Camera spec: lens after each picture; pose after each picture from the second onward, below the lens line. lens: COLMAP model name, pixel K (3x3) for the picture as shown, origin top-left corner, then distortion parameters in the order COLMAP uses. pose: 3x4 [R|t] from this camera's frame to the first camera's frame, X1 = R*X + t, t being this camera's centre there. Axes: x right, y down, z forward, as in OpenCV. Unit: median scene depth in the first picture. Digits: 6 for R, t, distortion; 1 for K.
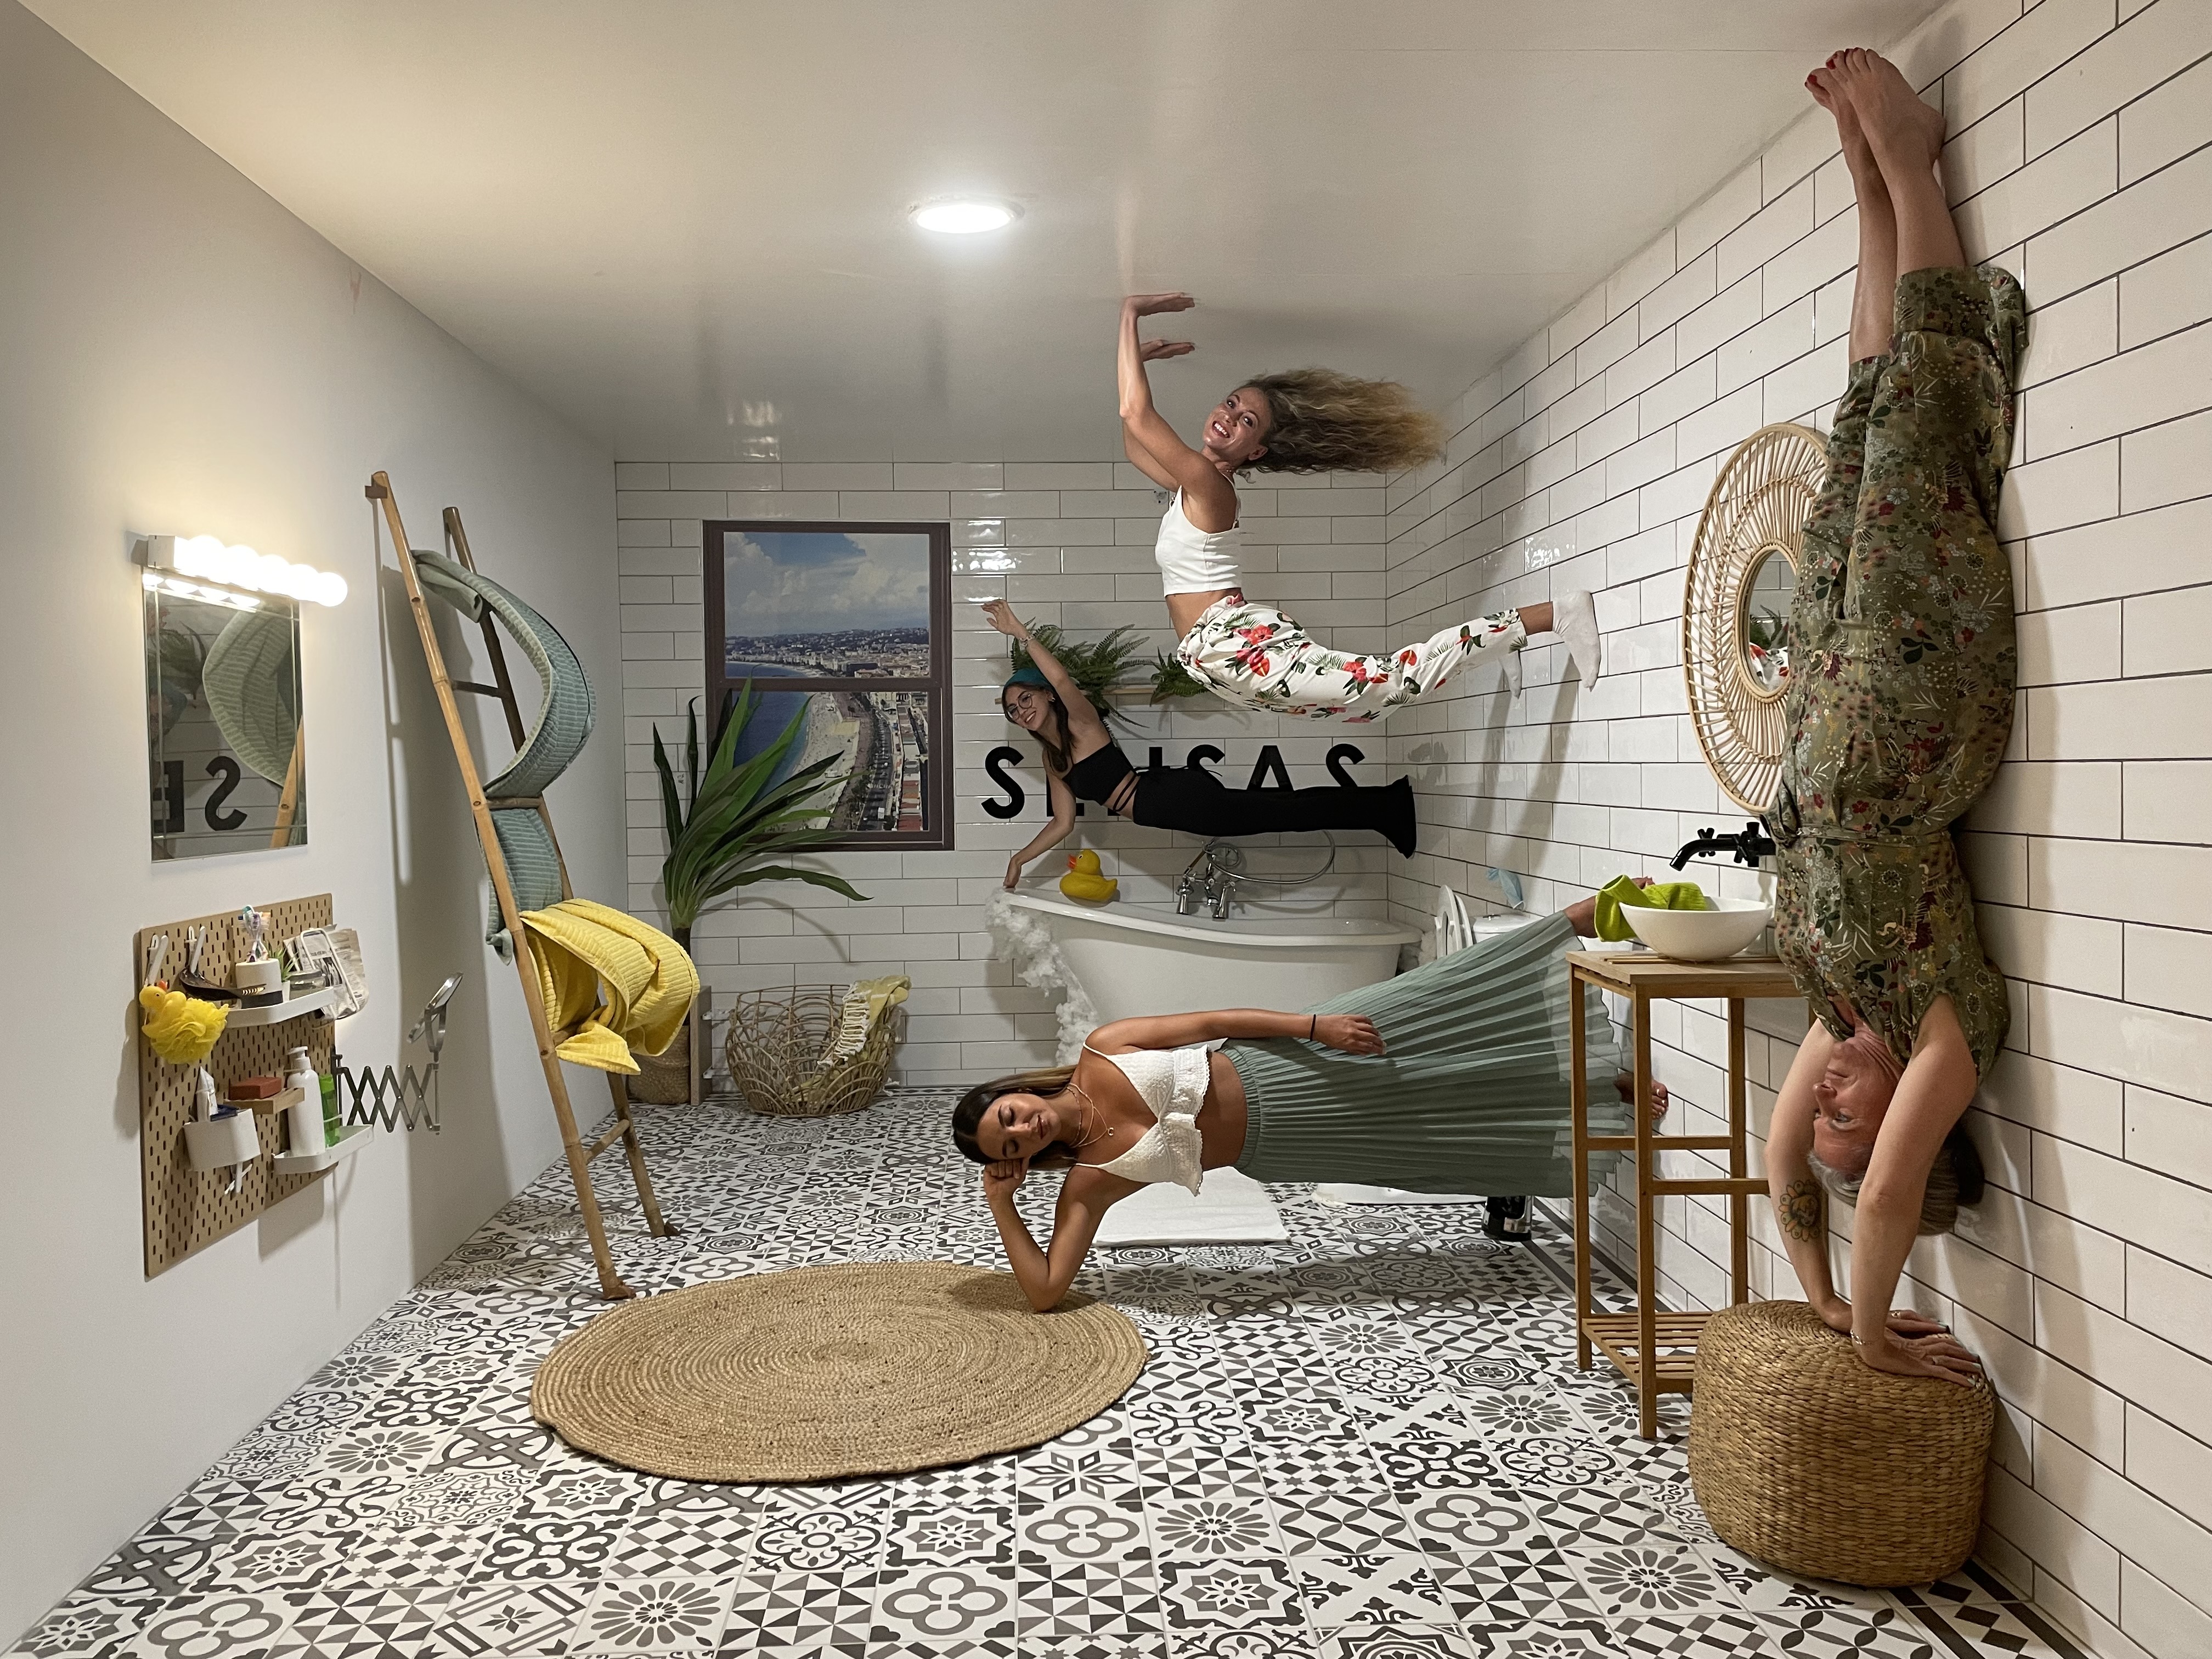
lens RADIAL K [[1678.9, 0, 1106.0], [0, 1678.9, 829.5], [0, 0, 1]] dist [0.005877, 0.002270]
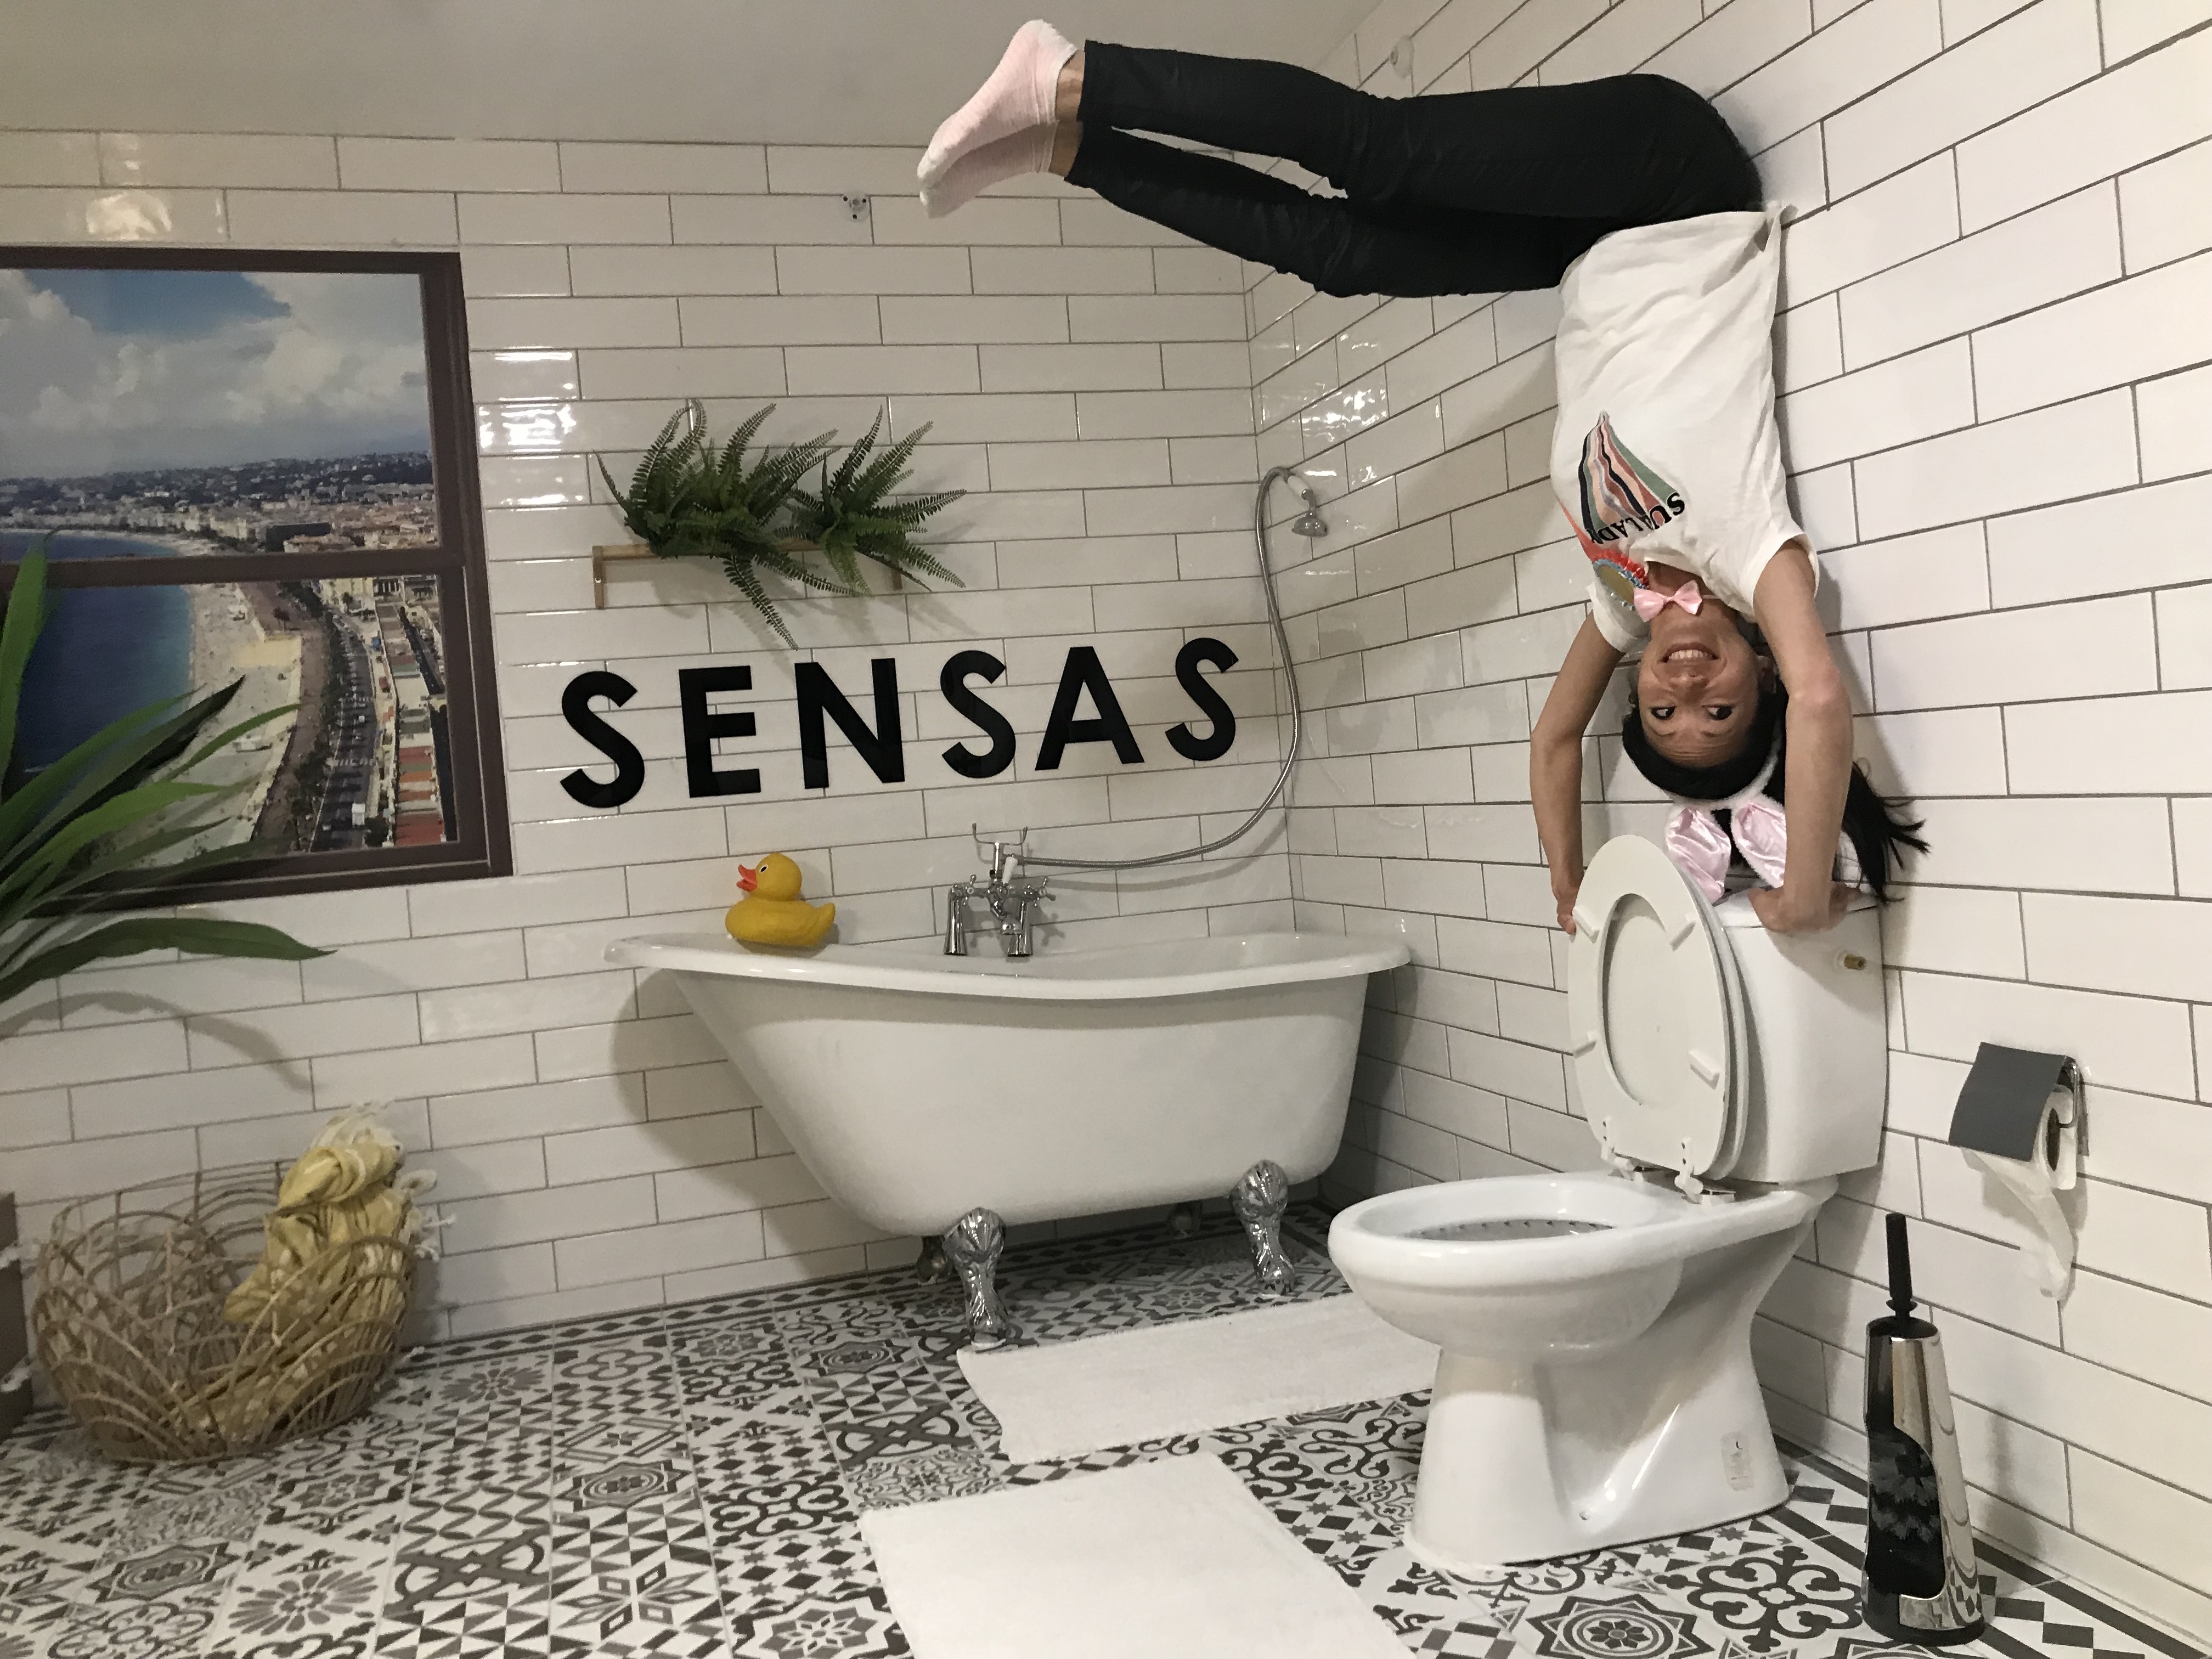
lens RADIAL K [[1746.5, 0, 1112.2], [0, 1746.5, 818.5], [0, 0, 1]] dist [-0.024165, 0.008924]
pose [[0.967173, -0.073300, 0.243316, -0.040777], [0.080013, 0.996635, -0.017806, 0.019493], [-0.241192, 0.036690, 0.969784, 0.430902]]
